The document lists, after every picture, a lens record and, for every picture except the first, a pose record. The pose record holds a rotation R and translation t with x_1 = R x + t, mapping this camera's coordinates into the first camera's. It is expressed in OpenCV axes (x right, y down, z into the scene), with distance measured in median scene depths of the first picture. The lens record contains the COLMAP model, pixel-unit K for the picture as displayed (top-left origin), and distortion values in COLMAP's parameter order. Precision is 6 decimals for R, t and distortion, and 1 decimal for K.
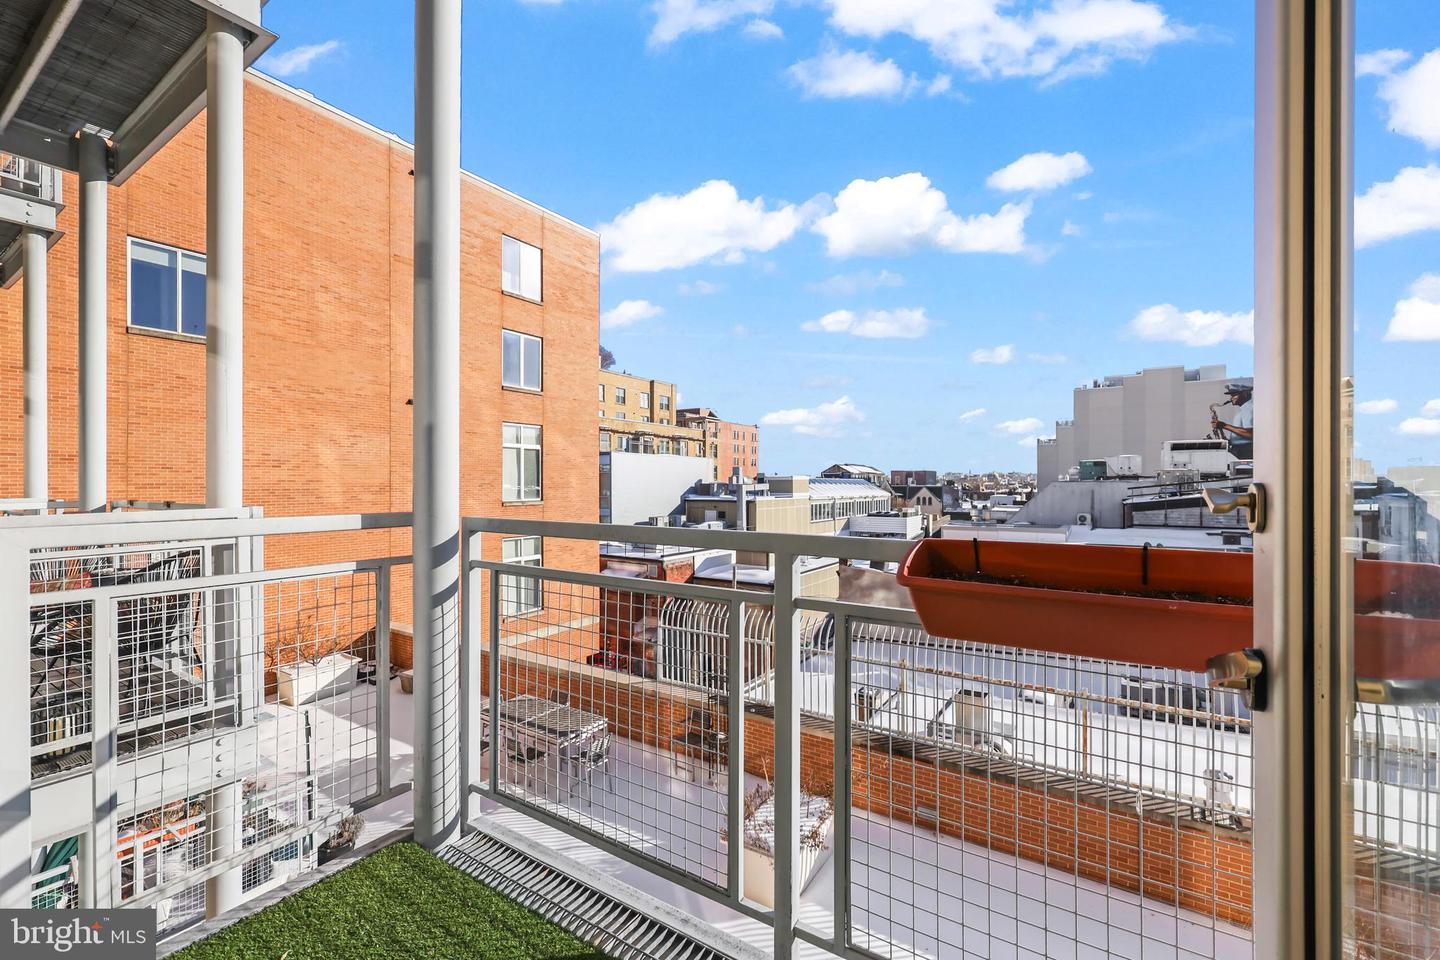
lens RADIAL K [[596.1, 0, 735.2], [0, 596.1, 483.2], [0, 0, 1]] dist [0.001778, -0.000392]
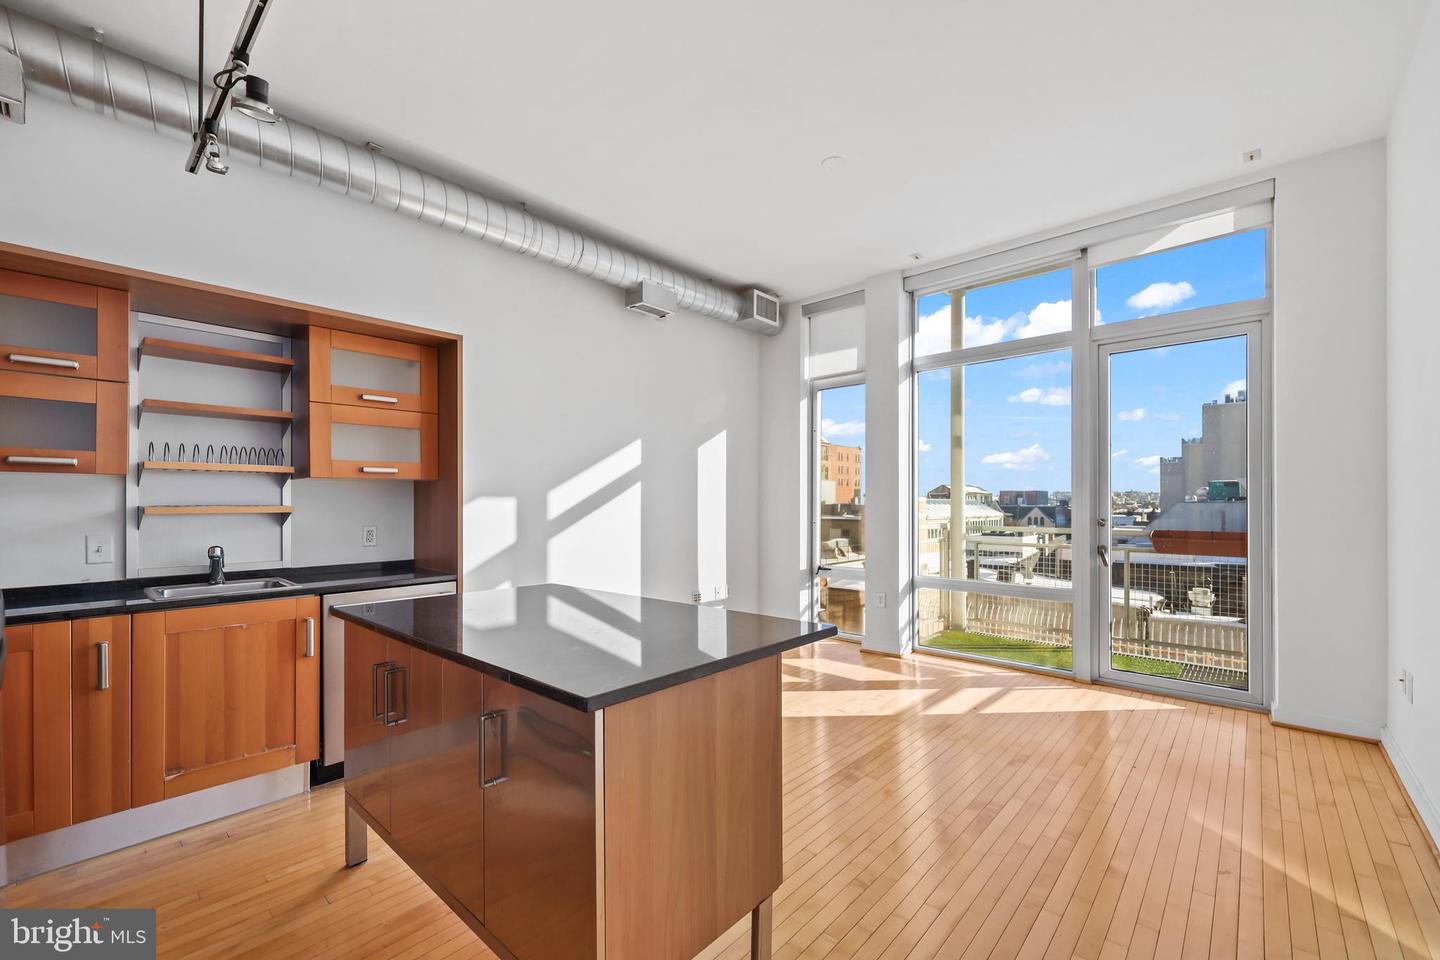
lens RADIAL K [[596.1, 0, 734.3], [0, 596.1, 502.9], [0, 0, 1]] dist [0.001778, -0.000392]
pose [[0.988902, -0.002906, -0.148543, -0.050075], [0.002519, 0.999993, -0.002791, 0.001141], [0.148550, 0.002386, 0.988902, -0.088538]]
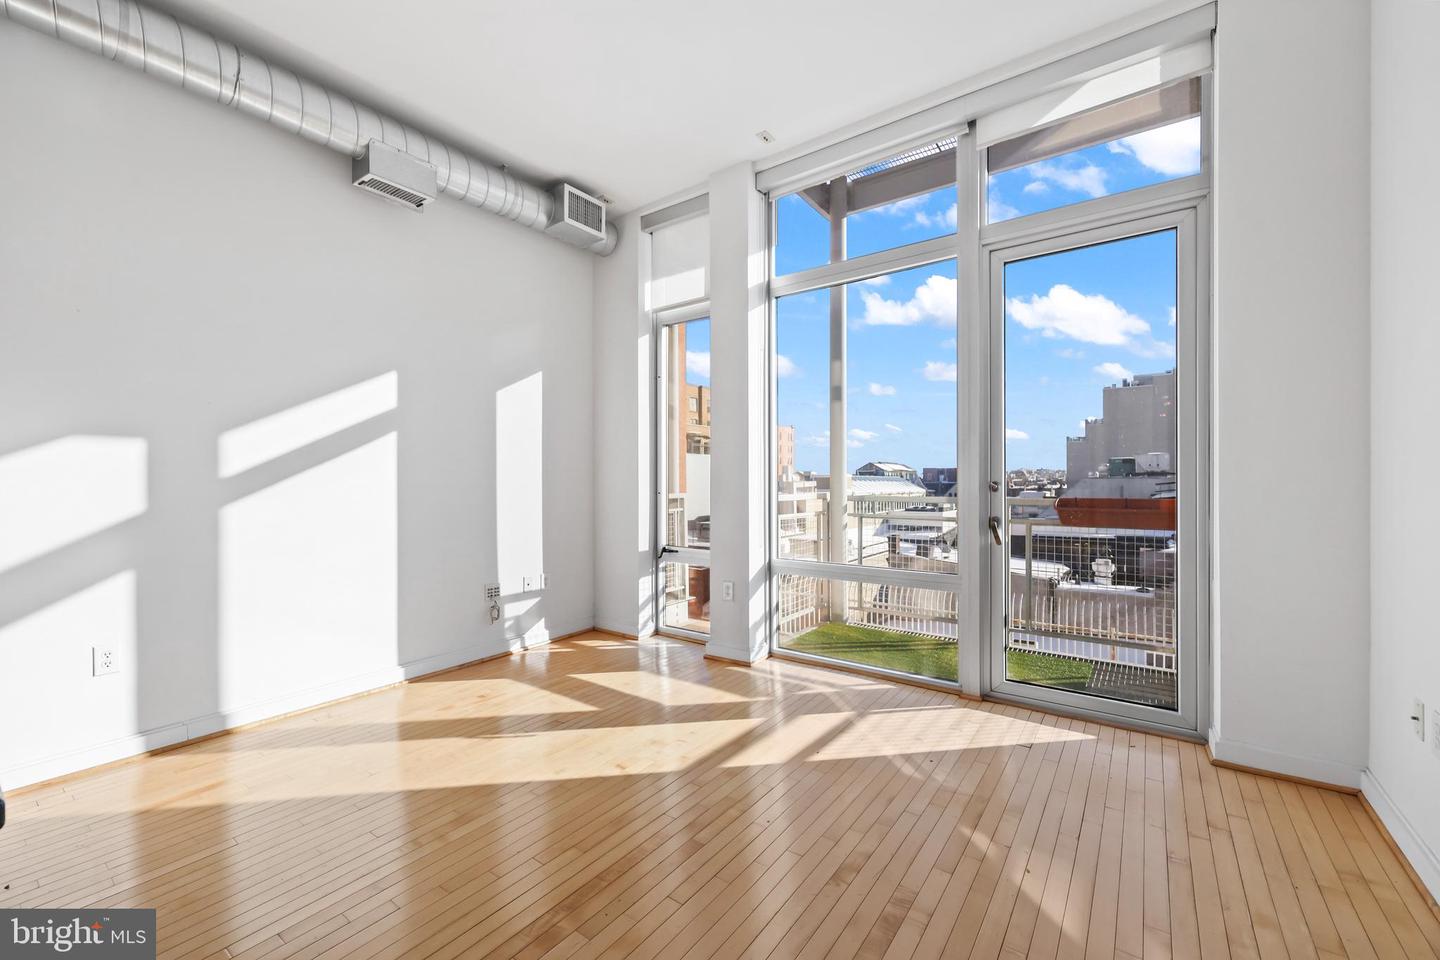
lens RADIAL K [[596.1, 0, 726.7], [0, 596.1, 480.4], [0, 0, 1]] dist [0.001778, -0.000392]
pose [[0.998881, -0.003964, -0.047123, -0.048060], [0.003873, 0.999990, -0.002010, 0.001448], [0.047130, 0.001826, 0.998887, -0.084581]]
